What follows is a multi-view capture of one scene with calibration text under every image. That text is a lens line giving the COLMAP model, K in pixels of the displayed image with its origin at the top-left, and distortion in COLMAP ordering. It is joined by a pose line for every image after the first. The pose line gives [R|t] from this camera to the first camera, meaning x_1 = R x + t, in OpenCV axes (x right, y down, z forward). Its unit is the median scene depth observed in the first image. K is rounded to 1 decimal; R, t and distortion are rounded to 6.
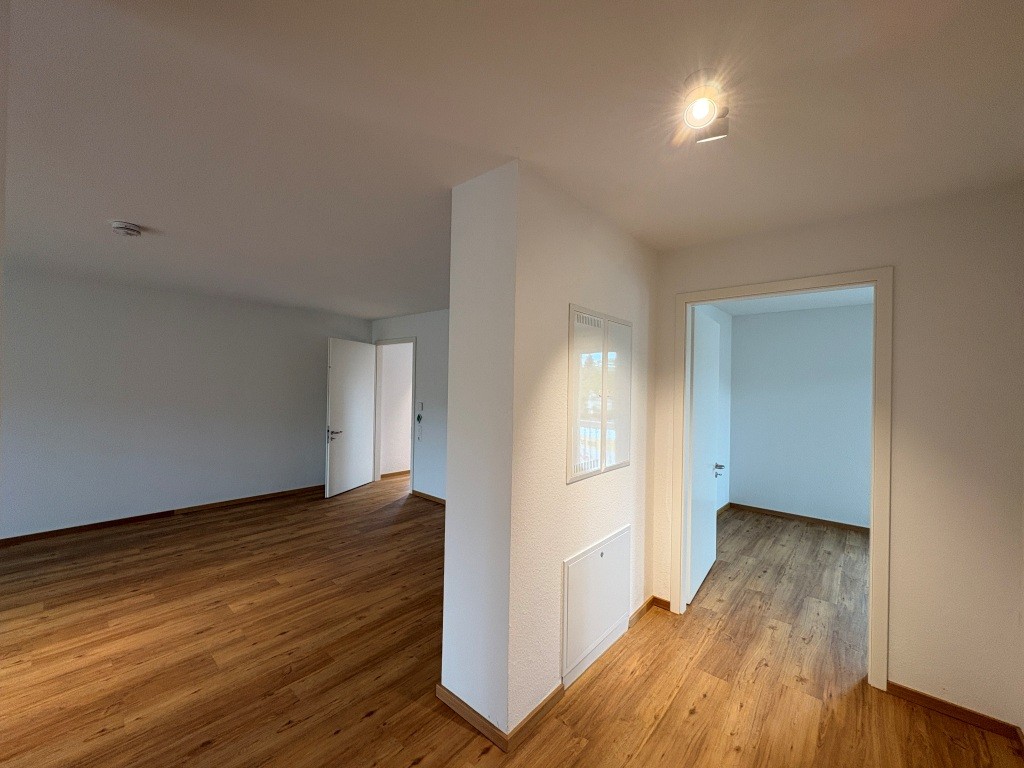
lens RADIAL K [[409.8, 0, 512.0], [0, 409.8, 384.0], [0, 0, 1]] dist [-0.000705, 0.000008]
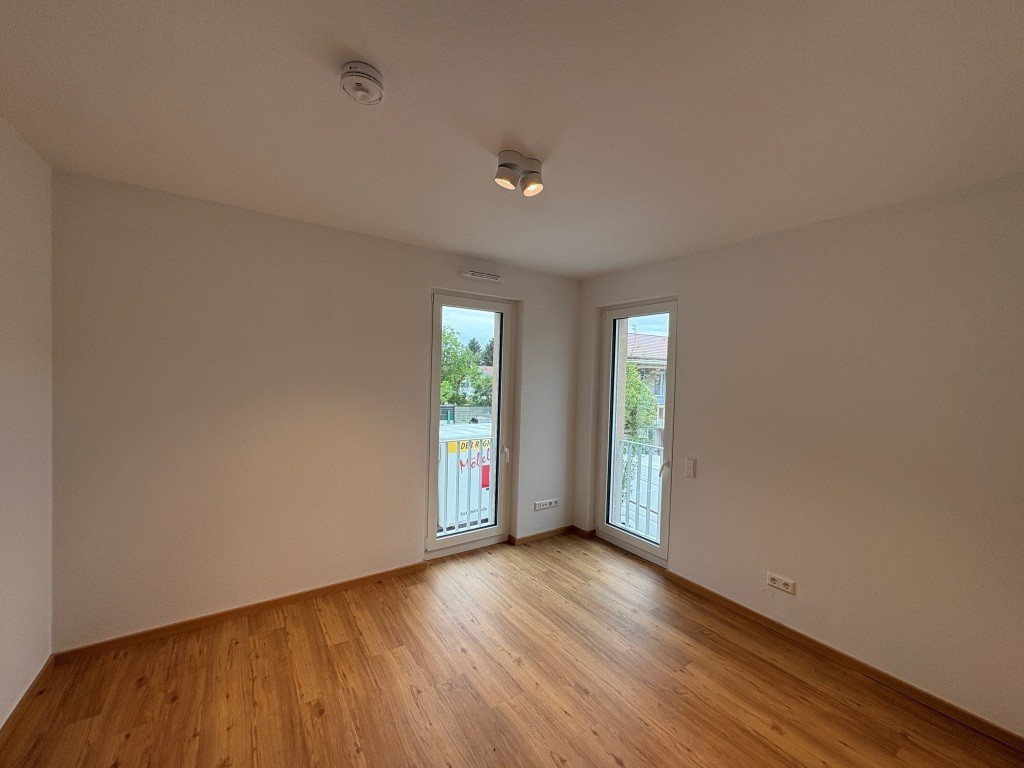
lens RADIAL K [[409.8, 0, 512.0], [0, 409.8, 384.0], [0, 0, 1]] dist [-0.000705, 0.000008]
pose [[0.257633, -0.041836, 0.965337, 0.557352], [-0.024199, 0.998470, 0.049730, 0.003804], [-0.965940, -0.036172, 0.256226, 0.976227]]
